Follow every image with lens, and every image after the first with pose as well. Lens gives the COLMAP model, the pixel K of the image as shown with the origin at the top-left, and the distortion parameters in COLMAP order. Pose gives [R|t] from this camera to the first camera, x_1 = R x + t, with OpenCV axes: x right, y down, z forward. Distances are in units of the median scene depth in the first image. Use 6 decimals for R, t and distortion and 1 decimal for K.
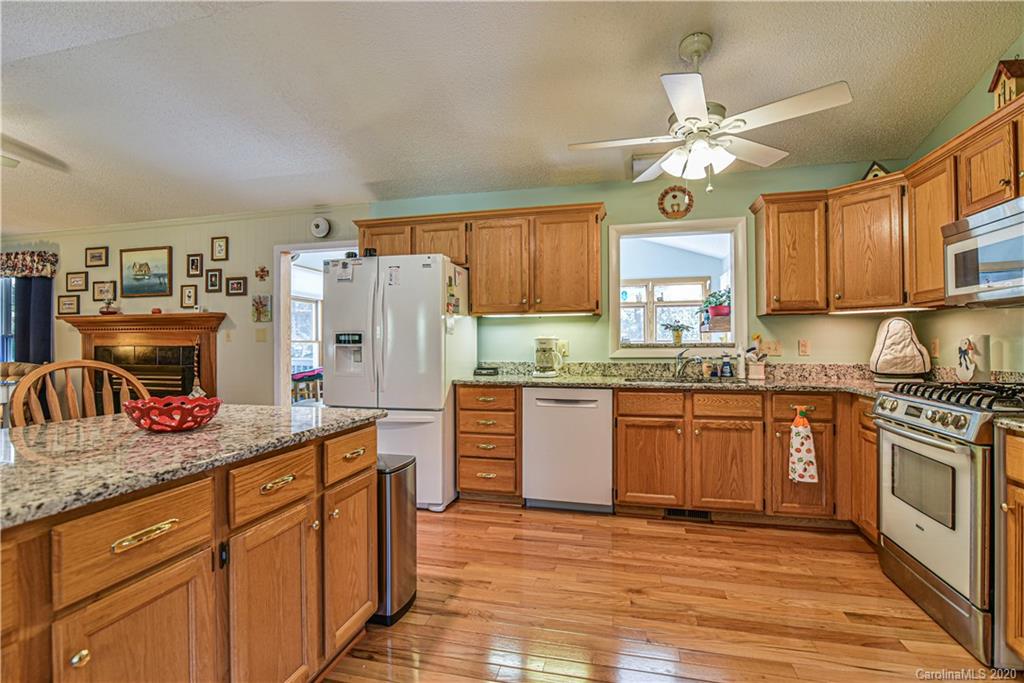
lens RADIAL K [[473.6, 0, 518.2], [0, 473.6, 340.1], [0, 0, 1]] dist [-0.022813, 0.000240]
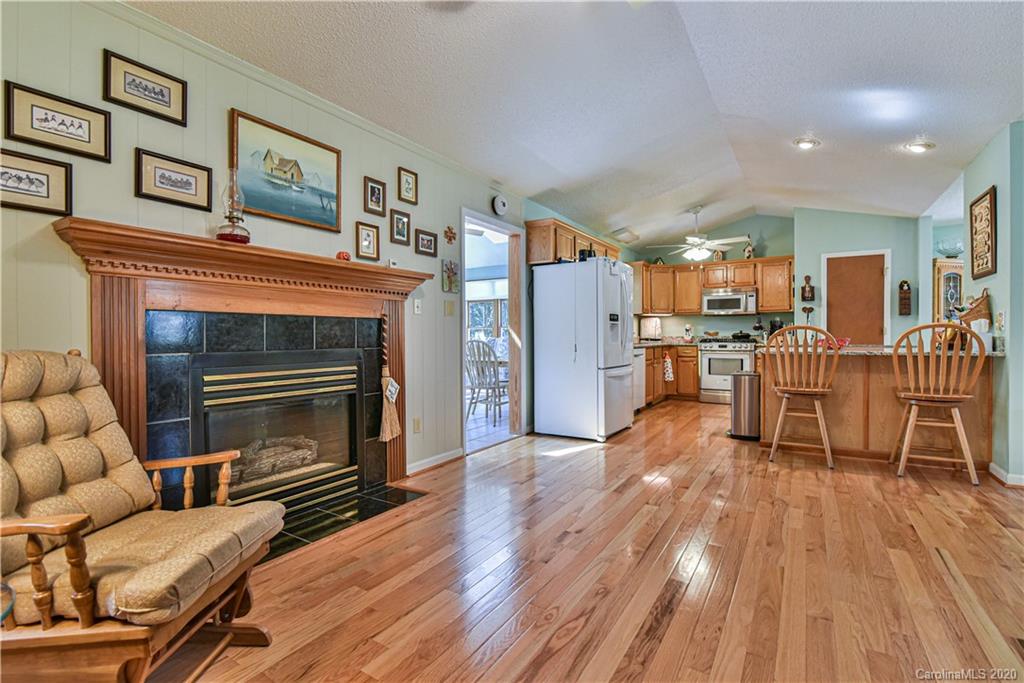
lens RADIAL K [[473.6, 0, 503.0], [0, 473.6, 341.8], [0, 0, 1]] dist [-0.022813, 0.000240]
pose [[0.330119, -0.009488, 0.943892, -1.248723], [-0.002867, 0.999935, 0.011055, 0.037327], [-0.943935, -0.006356, 0.330070, 0.600321]]
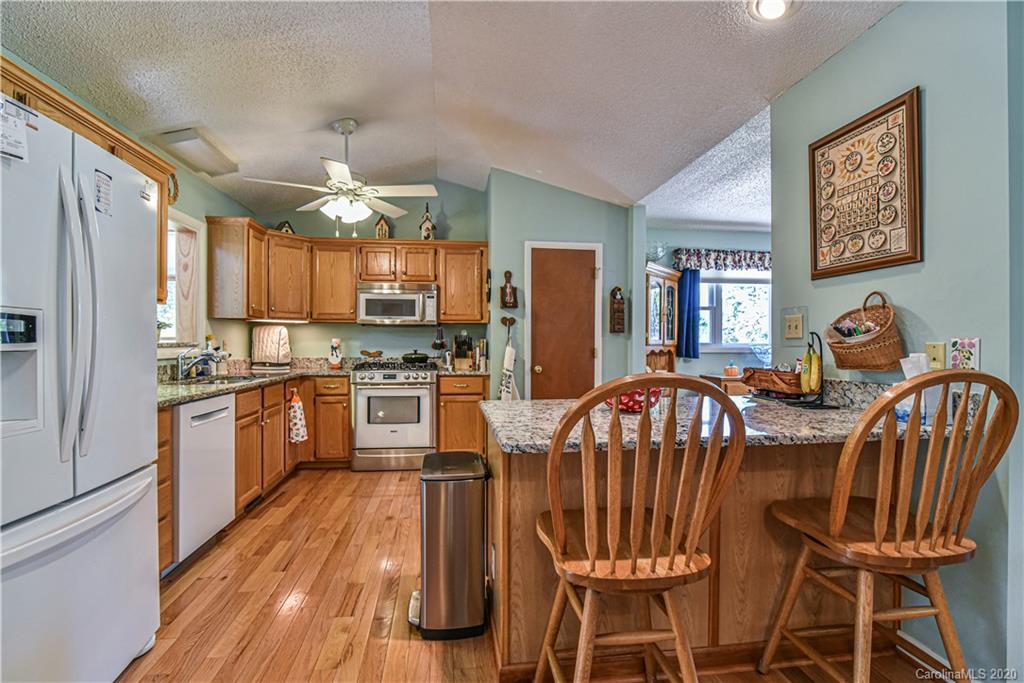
lens RADIAL K [[473.6, 0, 505.9], [0, 473.6, 345.3], [0, 0, 1]] dist [-0.022813, 0.000240]
pose [[-0.349415, -0.003587, 0.936961, -0.559074], [-0.007951, 0.999968, 0.000863, 0.004192], [-0.936934, -0.007148, -0.349433, 0.546194]]
